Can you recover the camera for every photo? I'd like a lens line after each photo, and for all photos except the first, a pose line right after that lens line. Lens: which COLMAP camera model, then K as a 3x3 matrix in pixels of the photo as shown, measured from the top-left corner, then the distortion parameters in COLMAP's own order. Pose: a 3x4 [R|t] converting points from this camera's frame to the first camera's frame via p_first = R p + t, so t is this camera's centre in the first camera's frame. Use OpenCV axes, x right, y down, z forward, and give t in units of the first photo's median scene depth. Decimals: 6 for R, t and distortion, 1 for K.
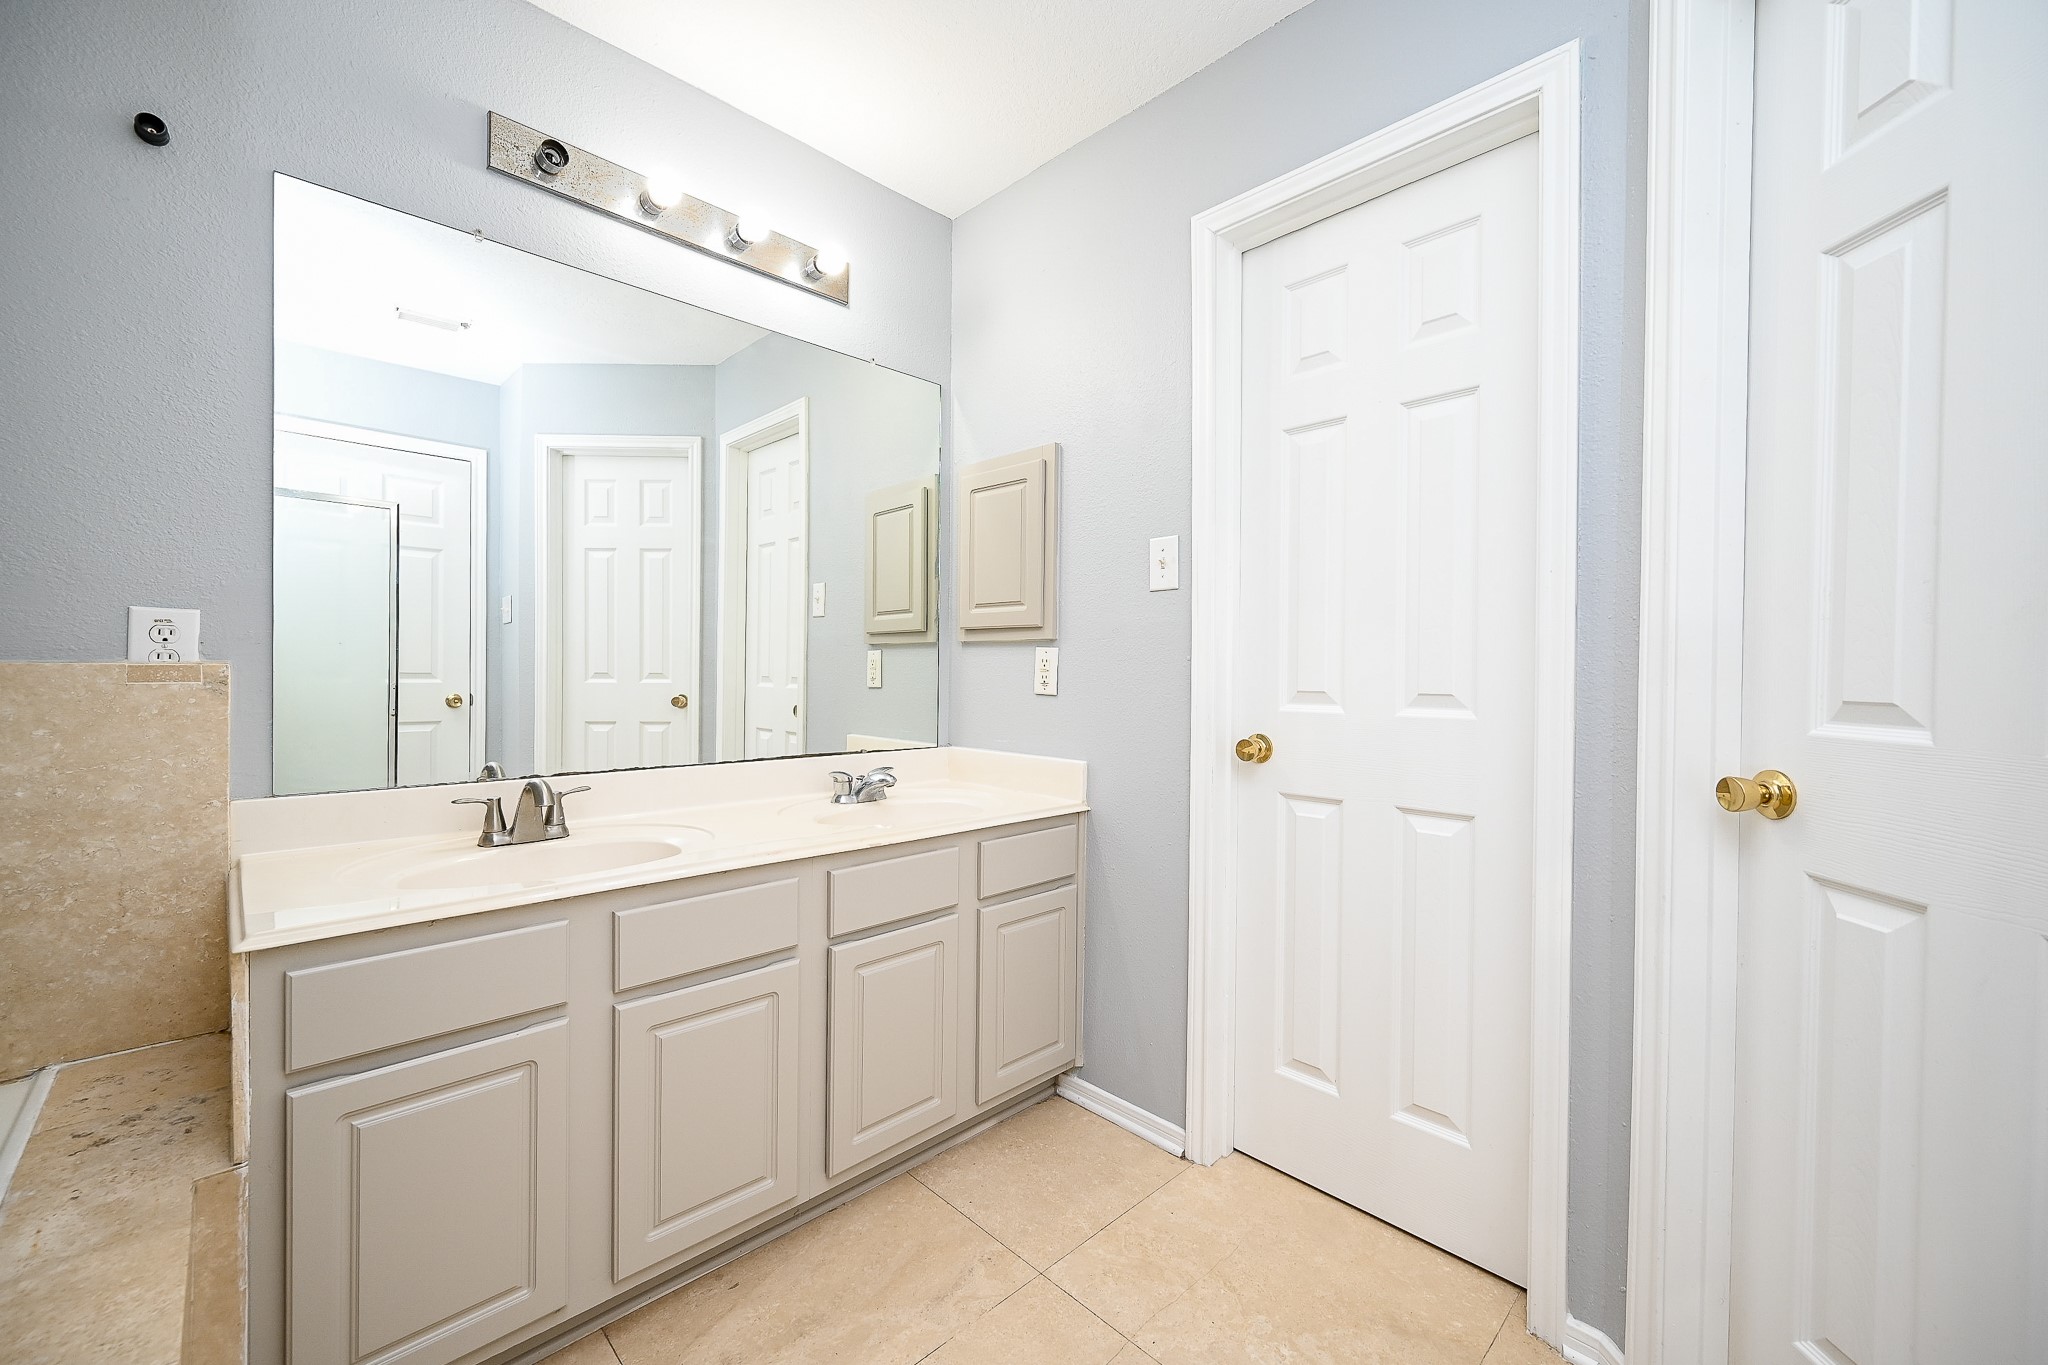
lens RADIAL K [[804.1, 0, 1021.4], [0, 804.1, 678.3], [0, 0, 1]] dist [-0.001715, -0.000097]
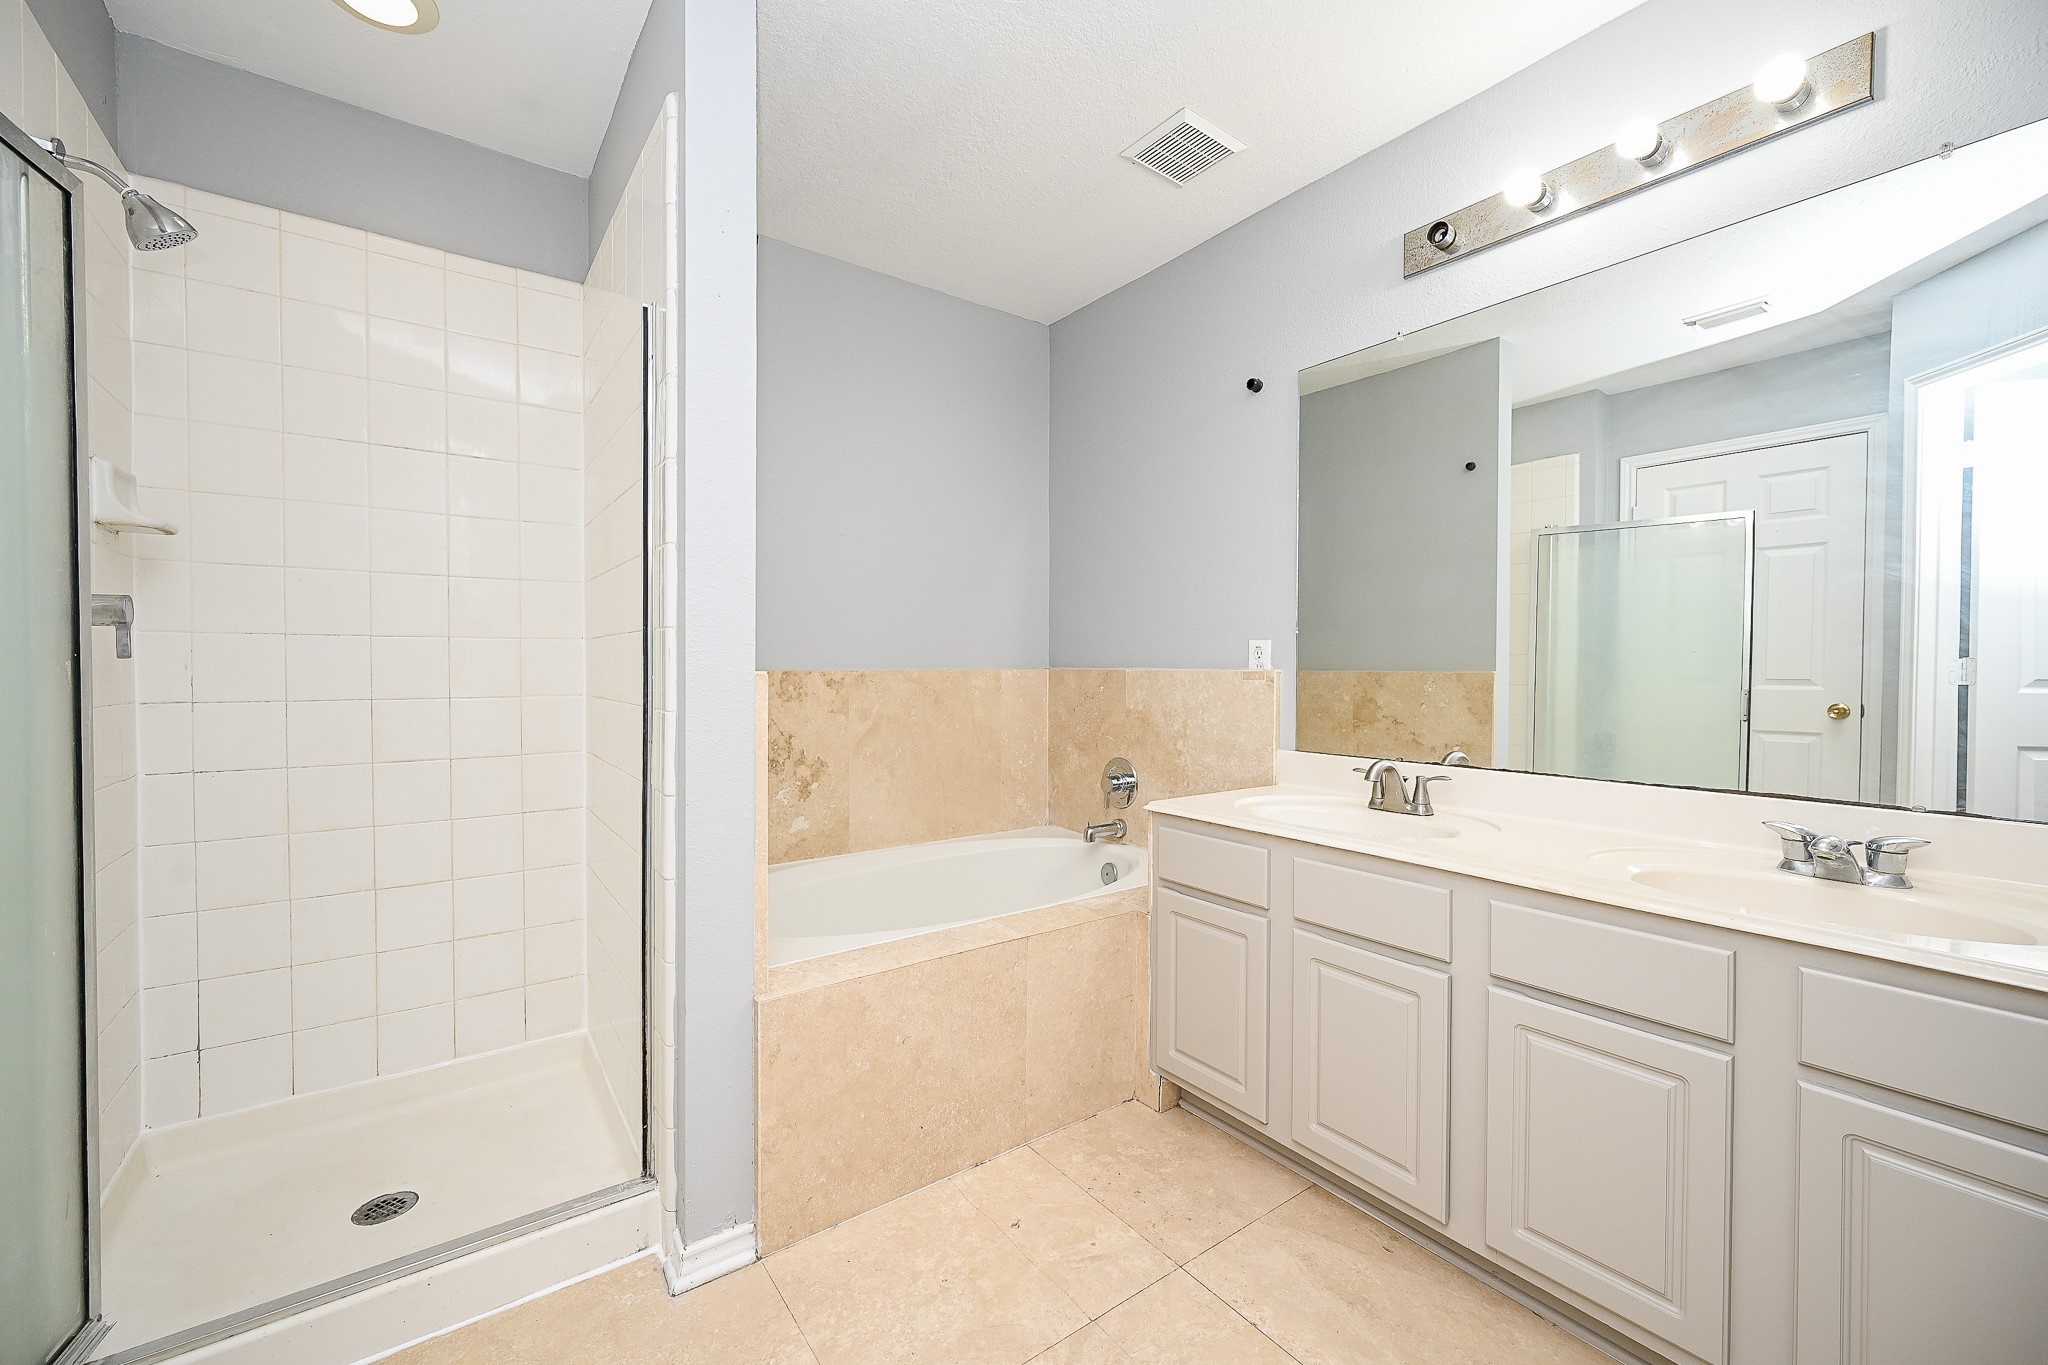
lens RADIAL K [[804.1, 0, 1021.4], [0, 804.1, 678.3], [0, 0, 1]] dist [-0.001715, -0.000097]
pose [[-0.136610, 0.002163, -0.990623, 0.535291], [-0.012418, 0.999915, 0.003895, -0.000411], [0.990547, 0.012834, -0.136571, 0.457691]]
